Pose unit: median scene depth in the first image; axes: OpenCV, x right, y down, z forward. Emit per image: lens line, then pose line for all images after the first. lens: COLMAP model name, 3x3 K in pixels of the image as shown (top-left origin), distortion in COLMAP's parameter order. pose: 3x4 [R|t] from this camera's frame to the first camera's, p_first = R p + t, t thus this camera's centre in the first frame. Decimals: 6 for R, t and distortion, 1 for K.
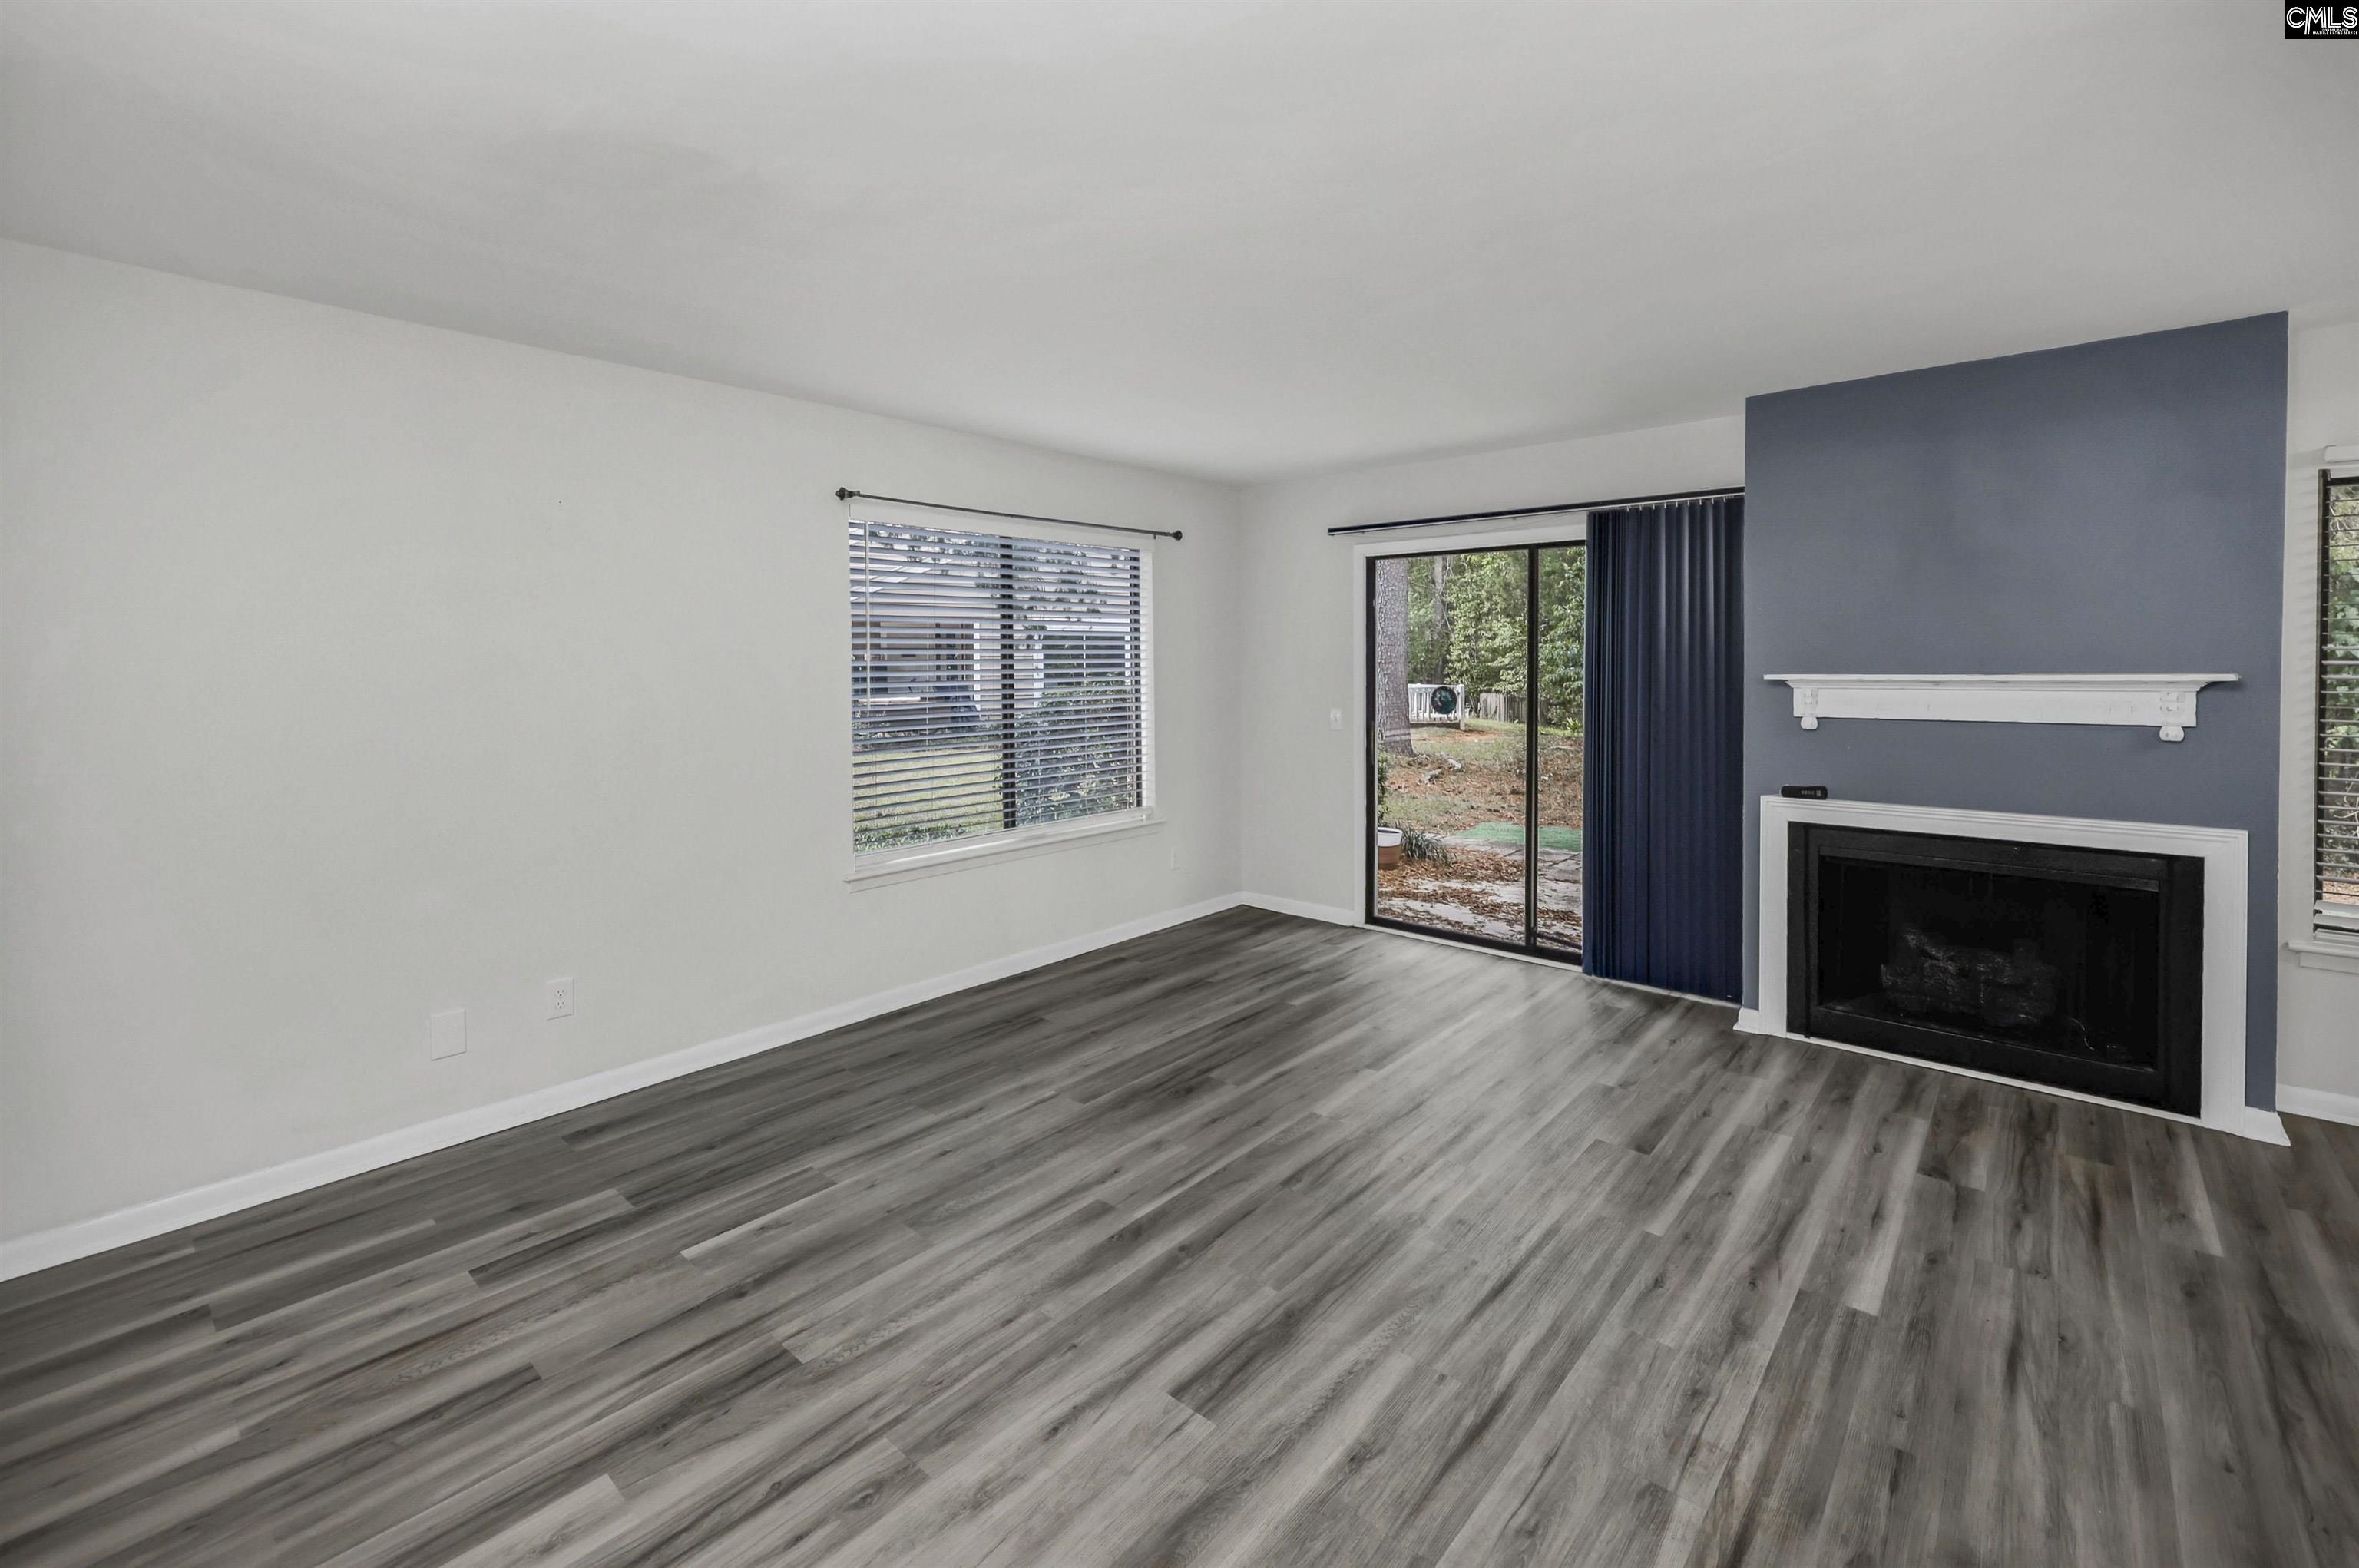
lens RADIAL K [[1010.8, 0, 1164.4], [0, 1010.8, 736.9], [0, 0, 1]] dist [0.000427, 0.000348]
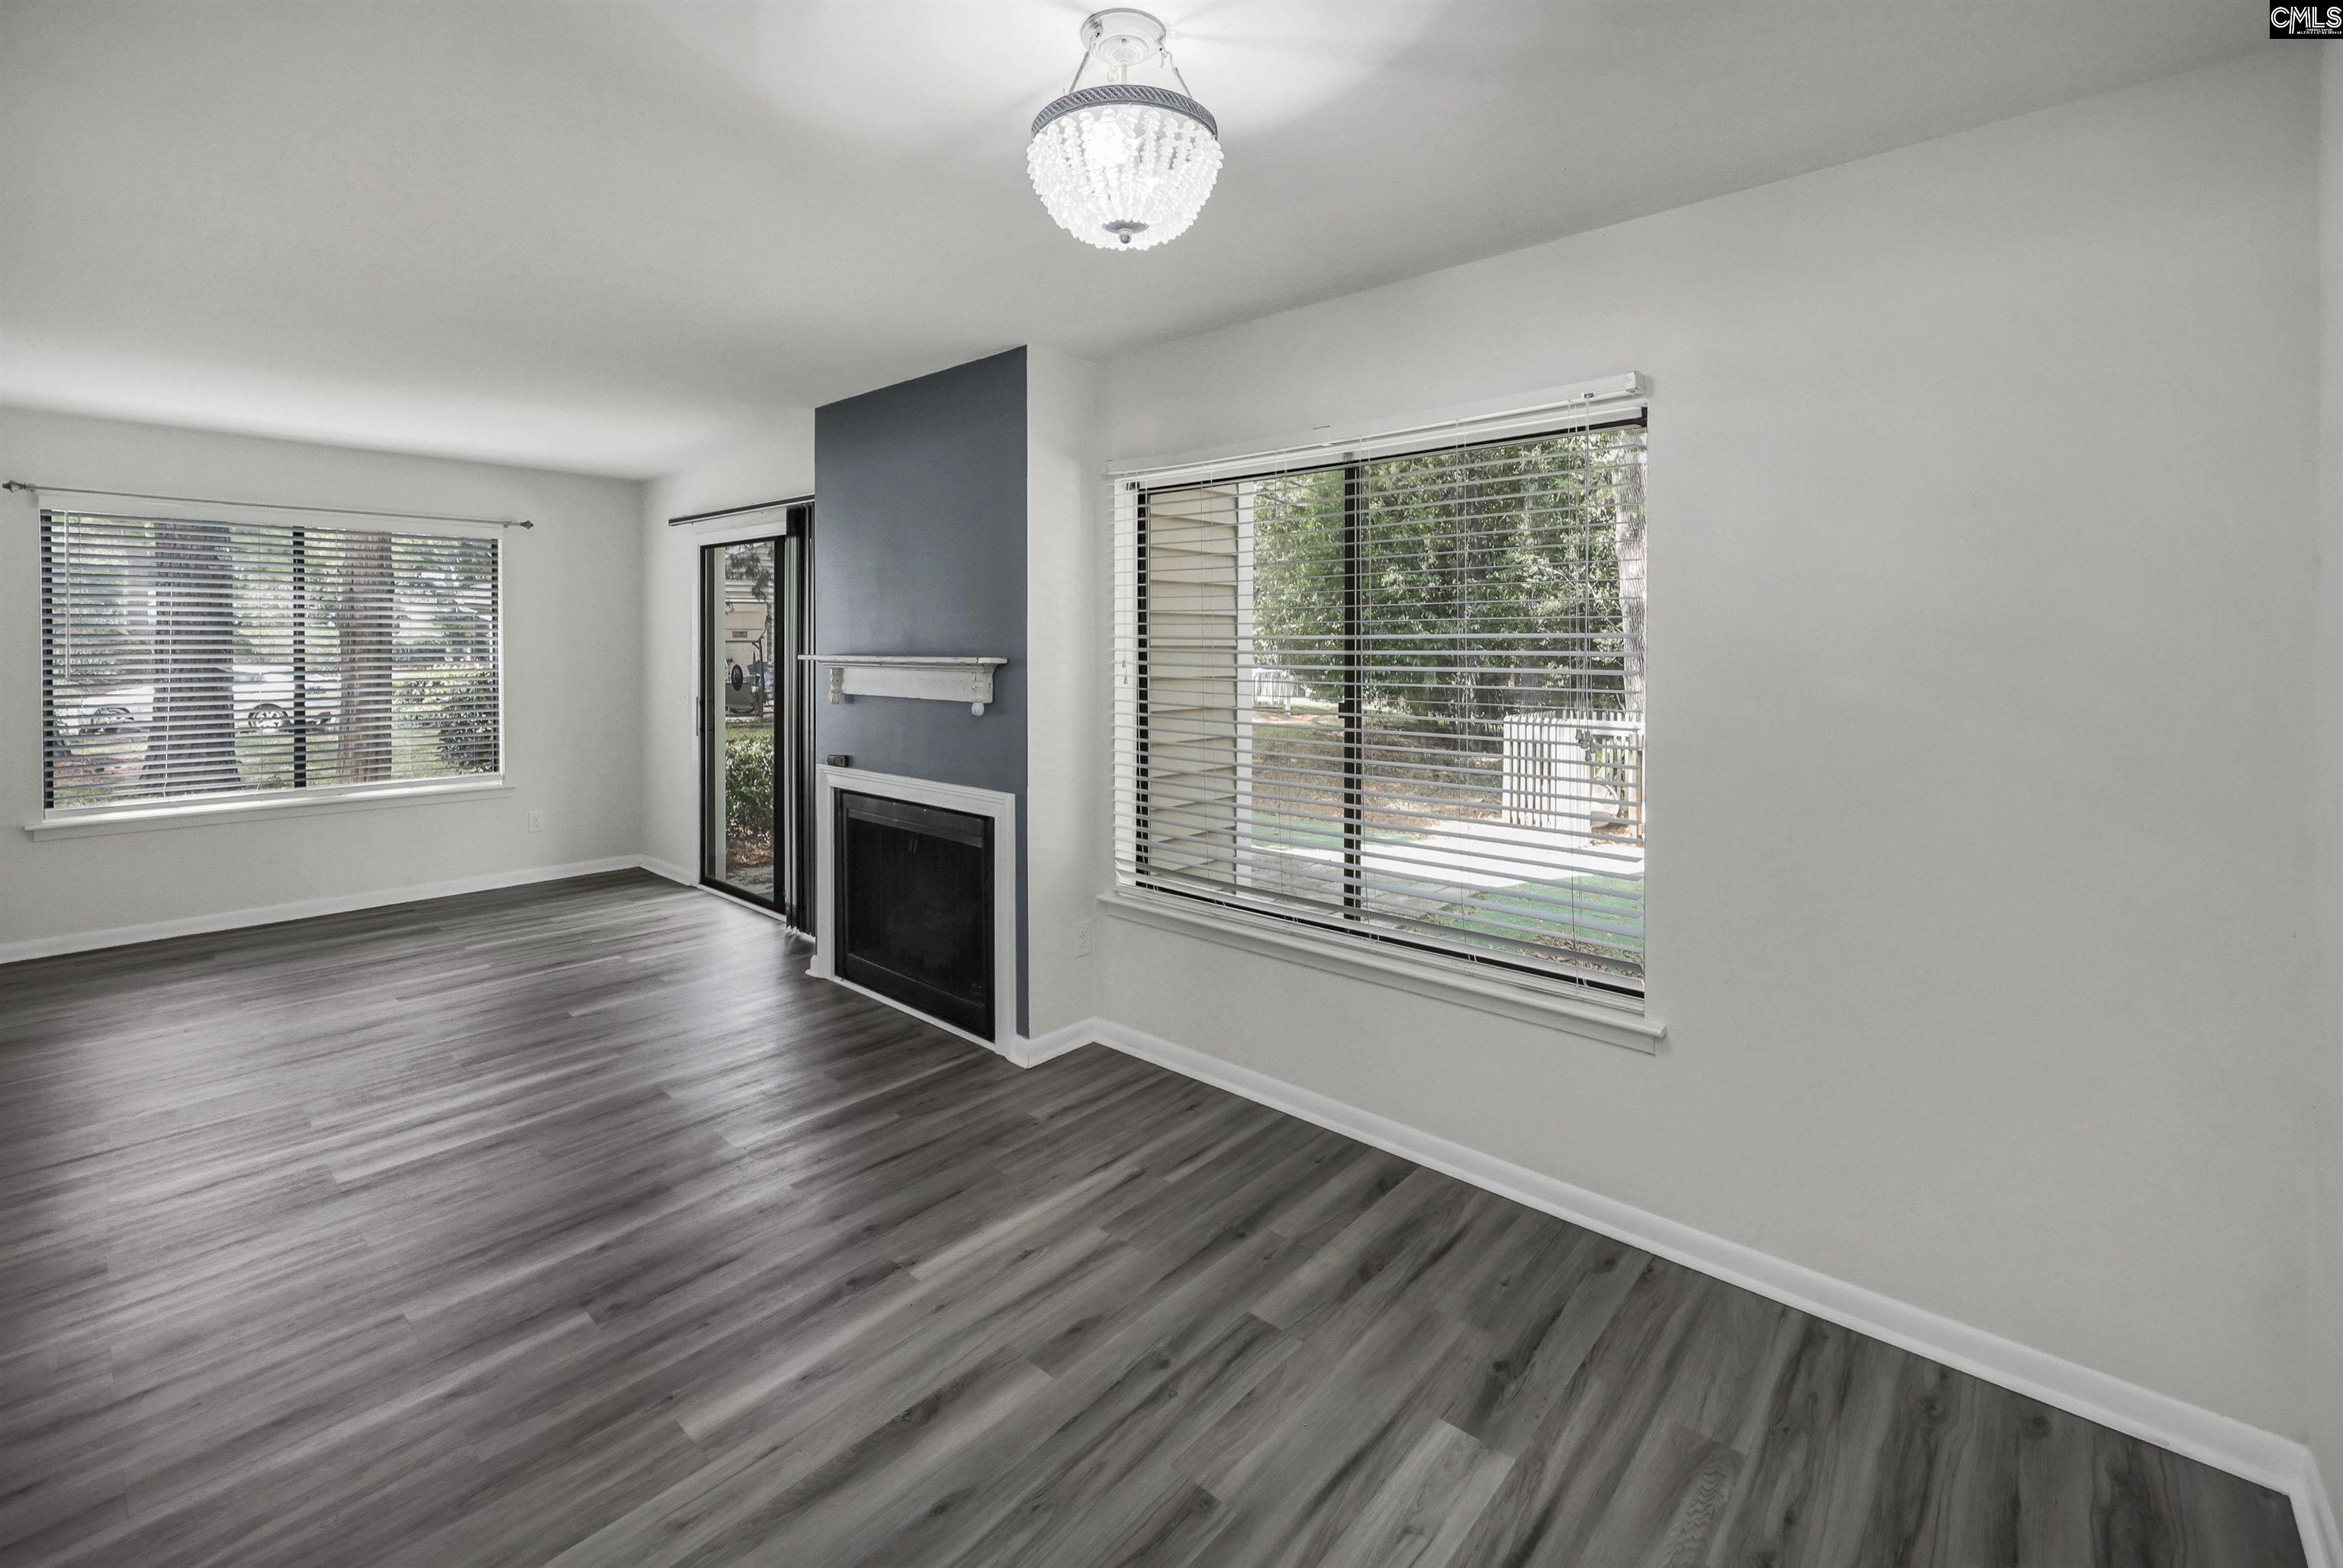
lens RADIAL K [[1004.9, 0, 1171.4], [0, 1004.9, 725.0], [0, 0, 1]] dist [-0.002623, 0.000393]
pose [[0.999887, 0.011558, -0.009631, 1.274051], [-0.011477, 0.999899, 0.008441, 0.002558], [0.009728, -0.008330, 0.999918, -0.138035]]
